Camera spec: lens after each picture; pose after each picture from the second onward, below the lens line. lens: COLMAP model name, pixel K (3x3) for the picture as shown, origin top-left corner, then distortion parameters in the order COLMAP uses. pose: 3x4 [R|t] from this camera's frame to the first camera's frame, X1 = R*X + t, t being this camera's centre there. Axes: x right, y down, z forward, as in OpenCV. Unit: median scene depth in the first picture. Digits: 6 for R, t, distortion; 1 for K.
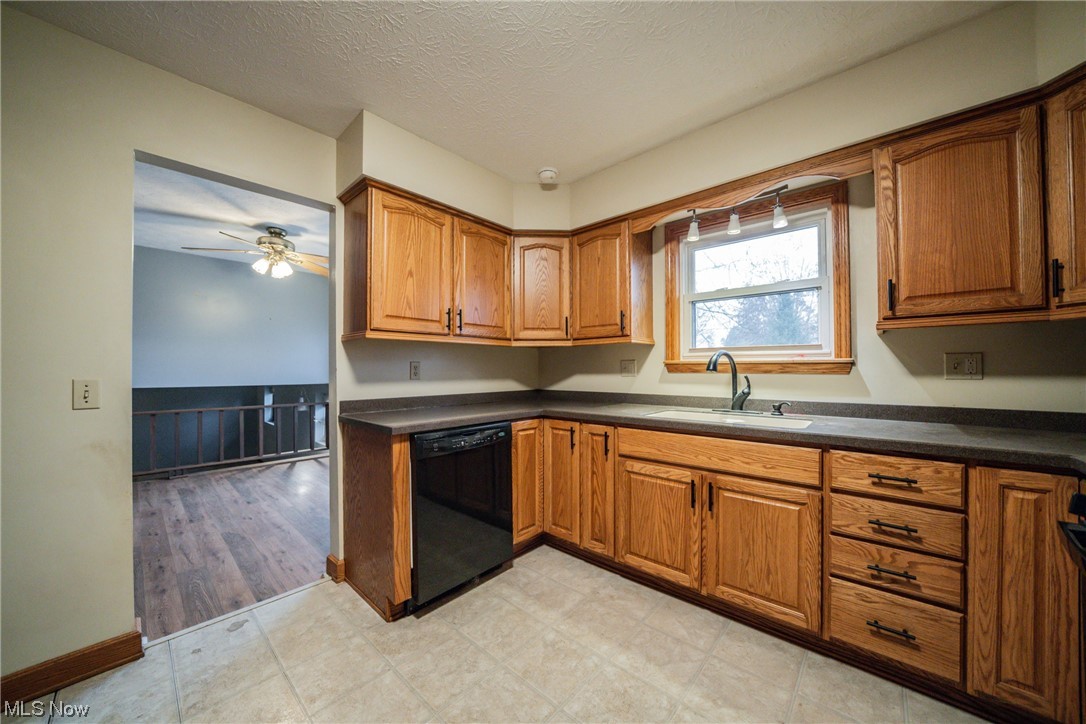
lens RADIAL K [[380.5, 0, 542.7], [0, 380.5, 367.8], [0, 0, 1]] dist [-0.027436, 0.002430]
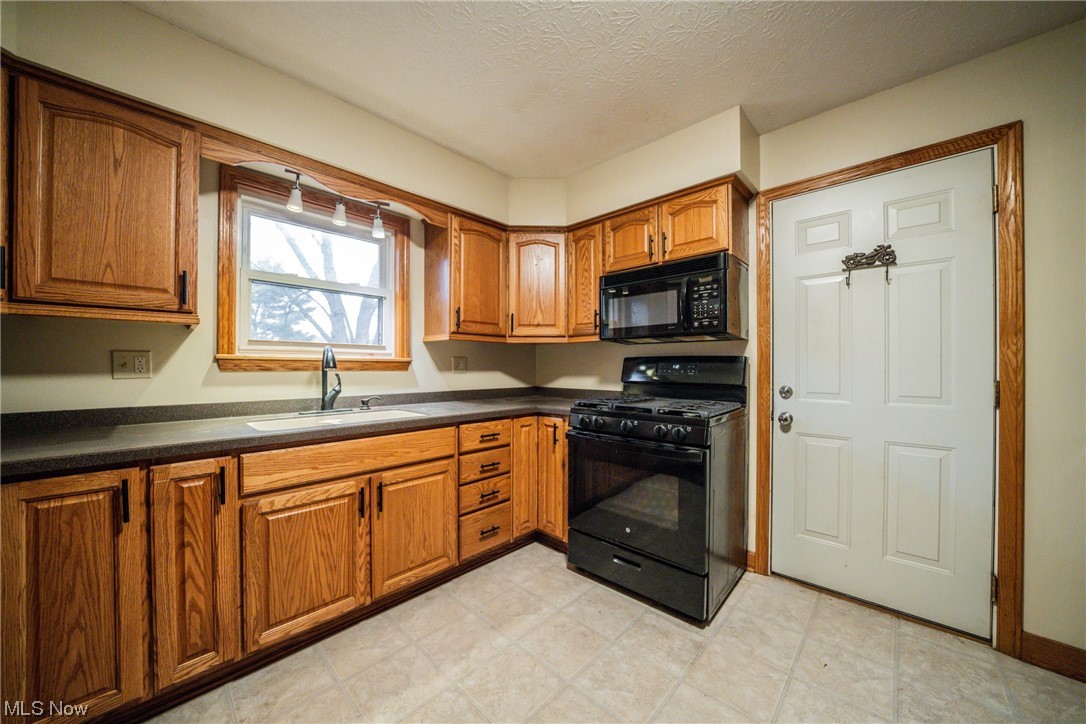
lens RADIAL K [[380.5, 0, 540.2], [0, 380.5, 368.5], [0, 0, 1]] dist [-0.027436, 0.002430]
pose [[0.027541, -0.001562, 0.999619, -0.476237], [-0.004747, 0.999987, 0.001693, 0.005072], [-0.999609, -0.004792, 0.027533, 0.513640]]
